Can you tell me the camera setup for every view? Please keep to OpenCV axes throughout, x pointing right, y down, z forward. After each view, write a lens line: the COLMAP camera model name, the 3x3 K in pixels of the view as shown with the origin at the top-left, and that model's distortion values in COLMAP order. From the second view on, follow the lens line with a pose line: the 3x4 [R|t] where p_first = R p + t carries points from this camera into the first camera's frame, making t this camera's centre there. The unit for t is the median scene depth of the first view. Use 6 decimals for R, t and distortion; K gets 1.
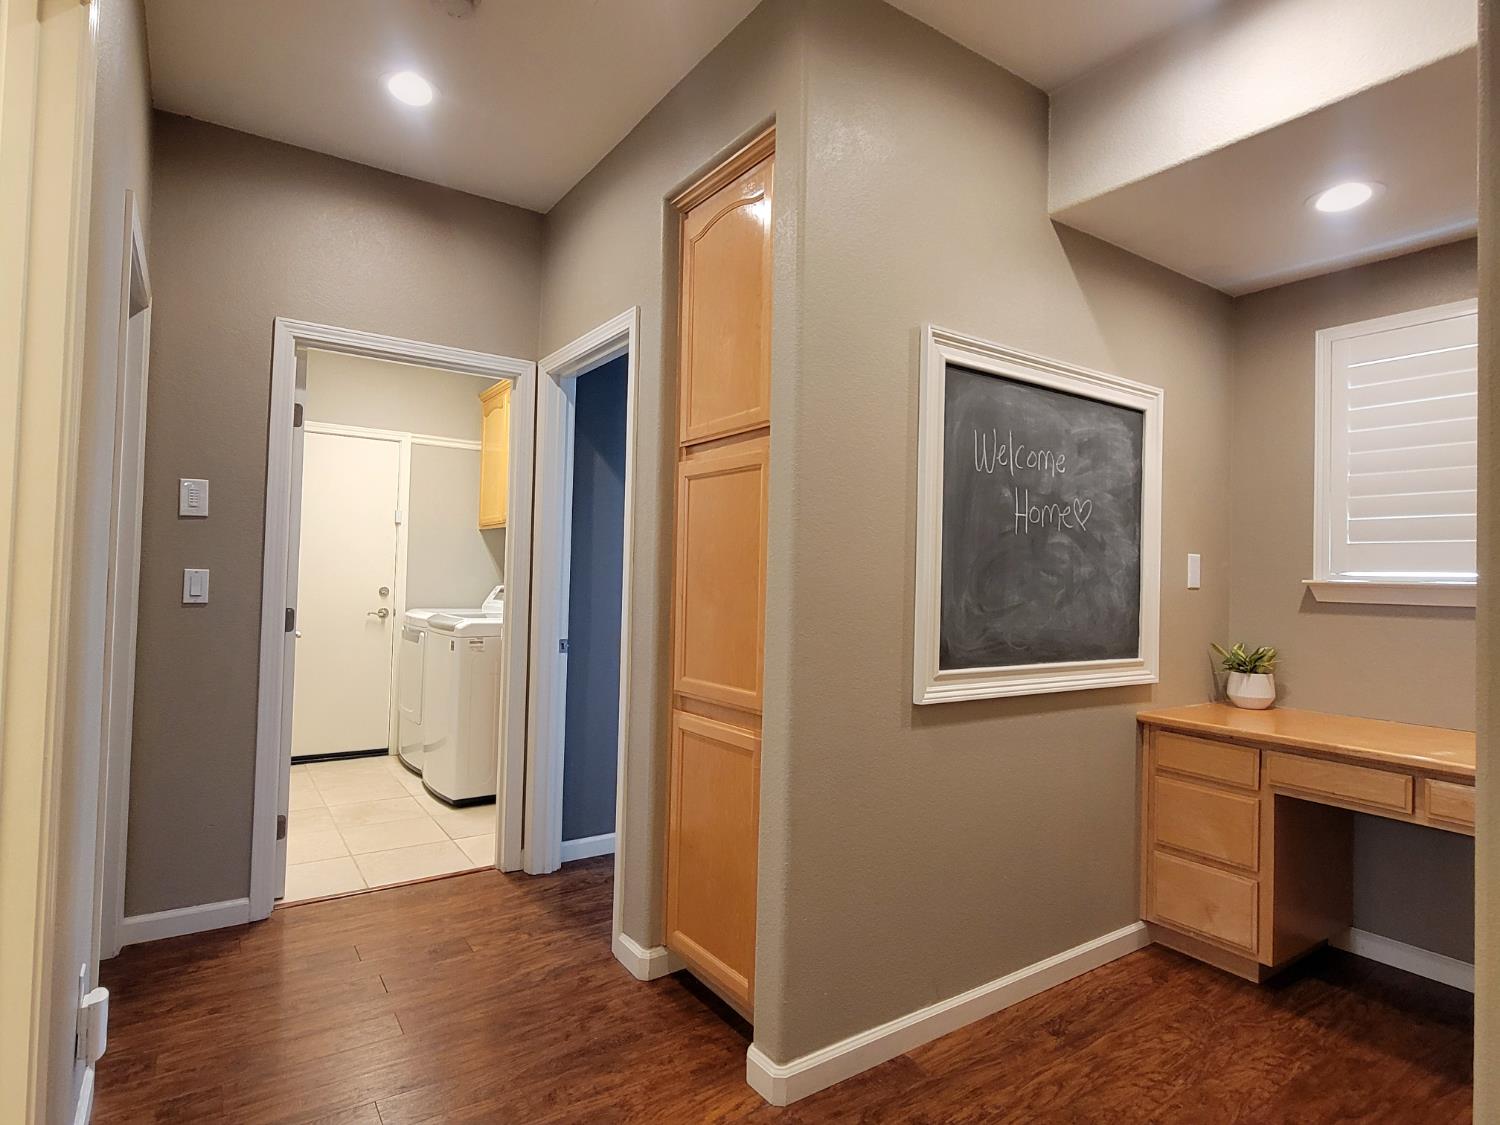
lens RADIAL K [[807.9, 0, 750.1], [0, 807.9, 558.9], [0, 0, 1]] dist [0.001429, 0.001049]
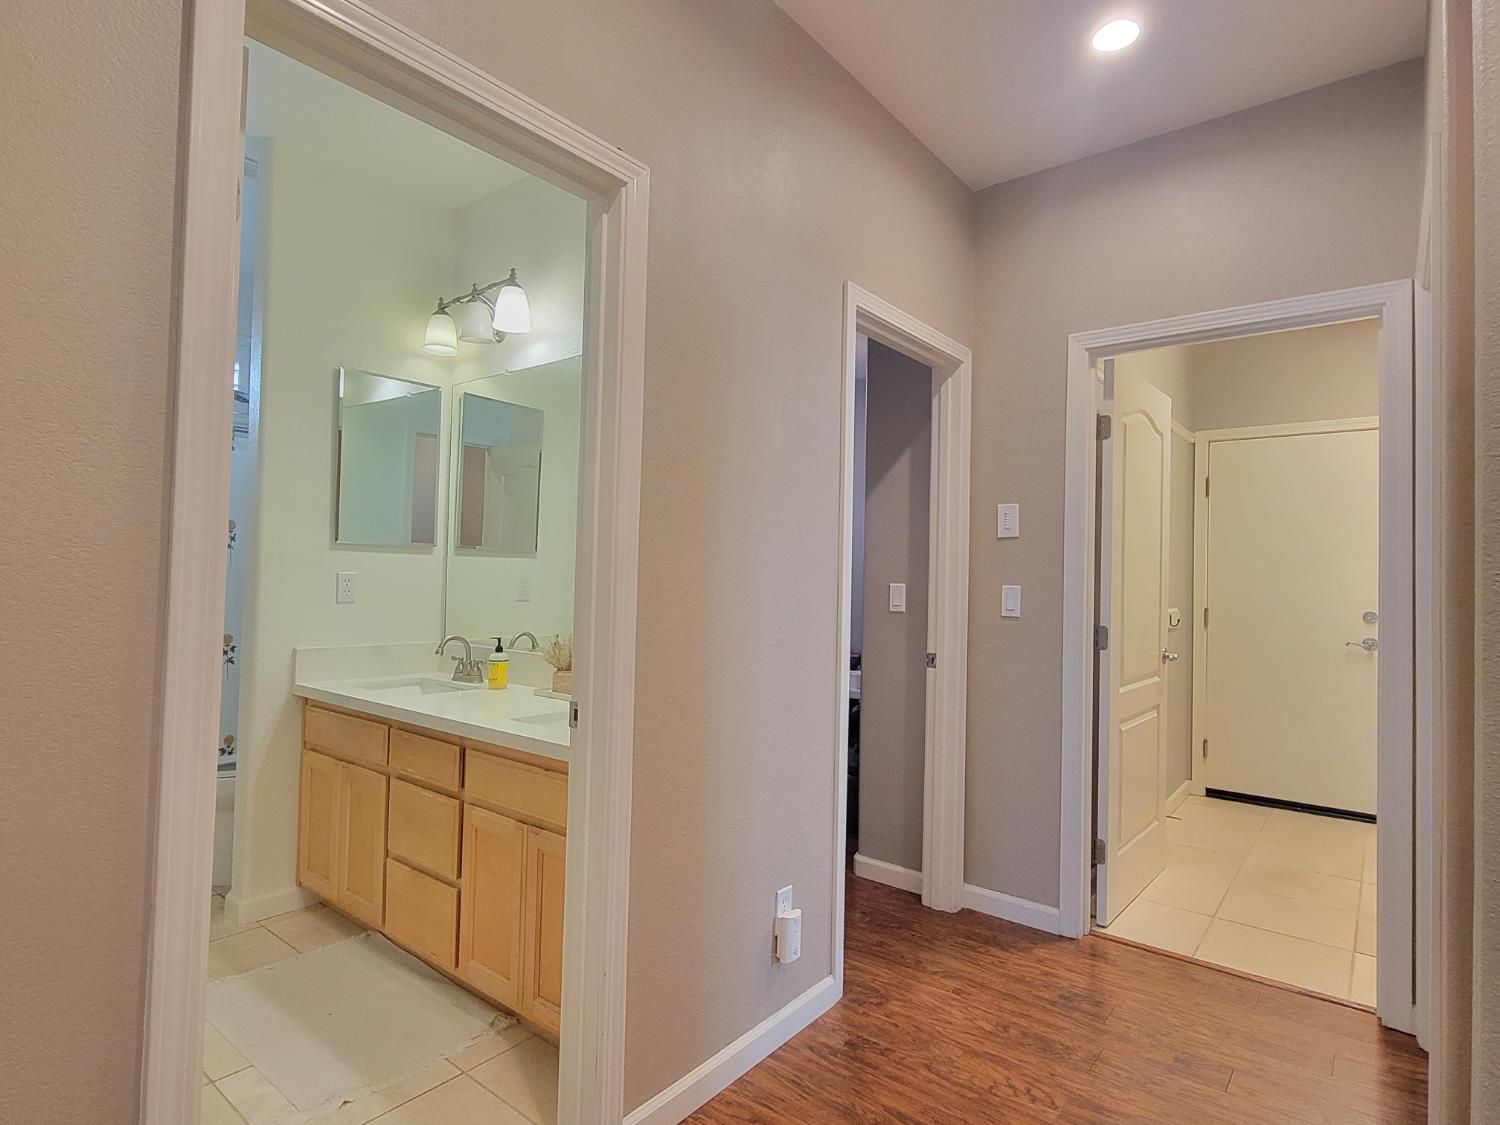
lens RADIAL K [[807.9, 0, 749.0], [0, 807.9, 556.9], [0, 0, 1]] dist [0.001429, 0.001049]
pose [[0.292994, -0.041853, -0.955198, 0.237755], [0.008896, 0.999118, -0.041049, 0.014187], [0.956073, 0.003529, 0.293108, 0.312049]]
